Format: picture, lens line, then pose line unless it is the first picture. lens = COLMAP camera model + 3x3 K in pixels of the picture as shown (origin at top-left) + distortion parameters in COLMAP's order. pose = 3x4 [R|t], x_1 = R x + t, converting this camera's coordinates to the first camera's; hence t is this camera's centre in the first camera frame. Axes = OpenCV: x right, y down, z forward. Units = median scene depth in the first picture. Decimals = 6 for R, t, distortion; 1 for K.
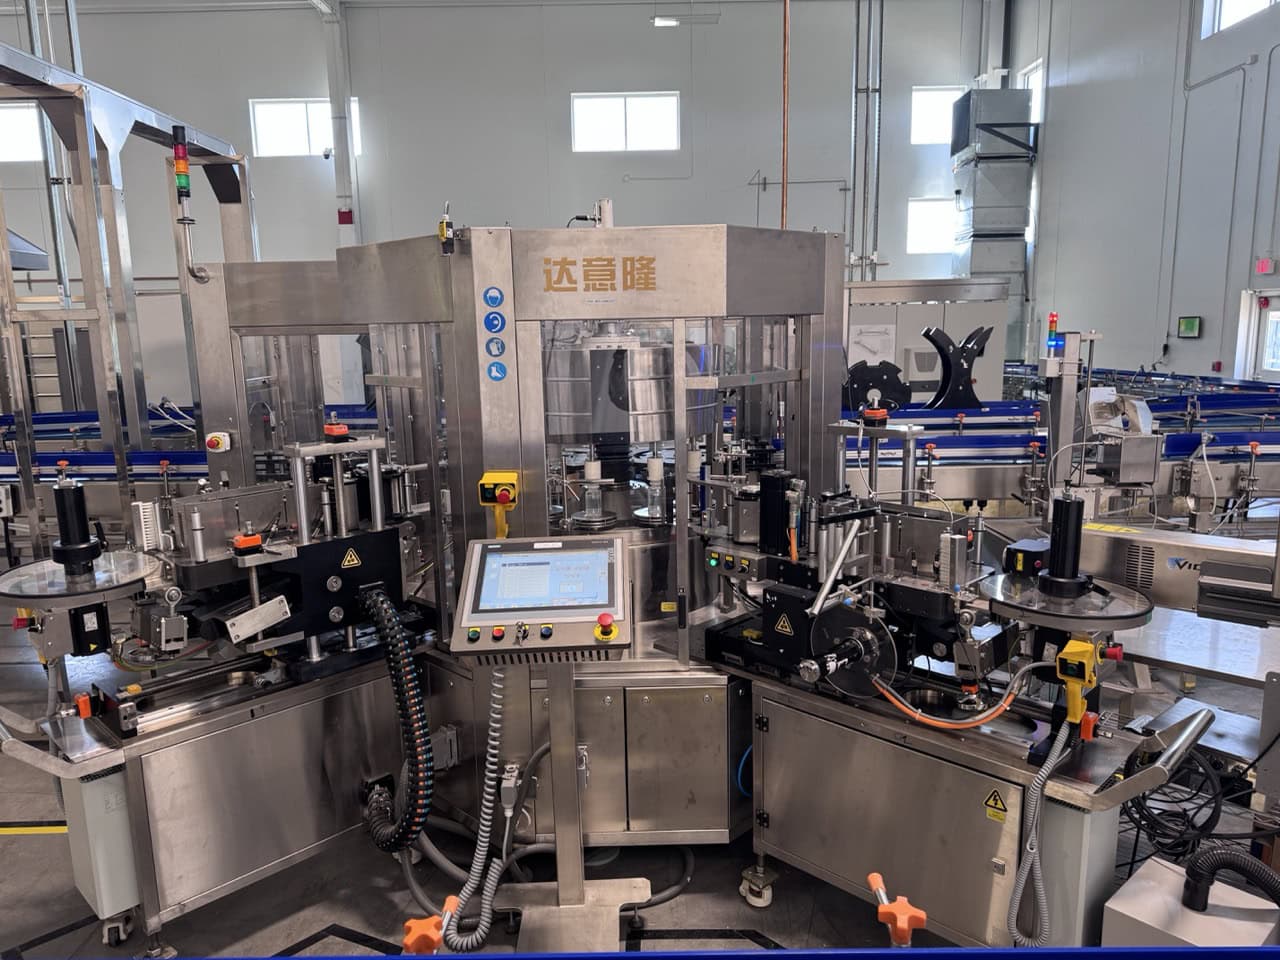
lens RADIAL K [[897.4, 0, 640.0], [0, 897.4, 480.0], [0, 0, 1]] dist [0.077755, -0.082850]
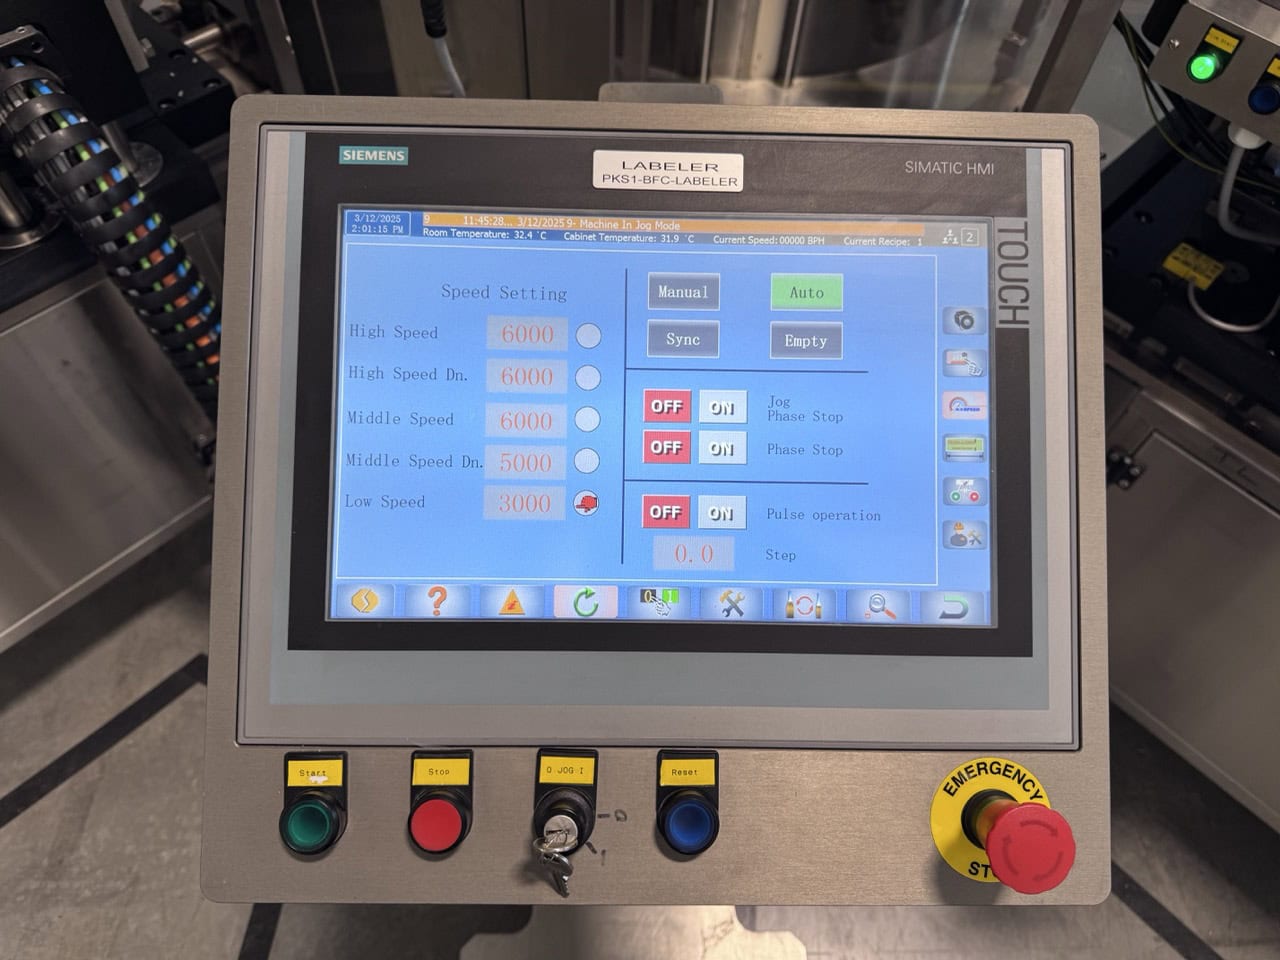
lens RADIAL K [[897.4, 0, 640.0], [0, 897.4, 480.0], [0, 0, 1]] dist [0.077755, -0.082850]
pose [[0.998201, 0.045118, 0.039490, -0.112465], [-0.059622, 0.677186, 0.733392, -0.020300], [0.006347, -0.734427, 0.678658, 0.827472]]
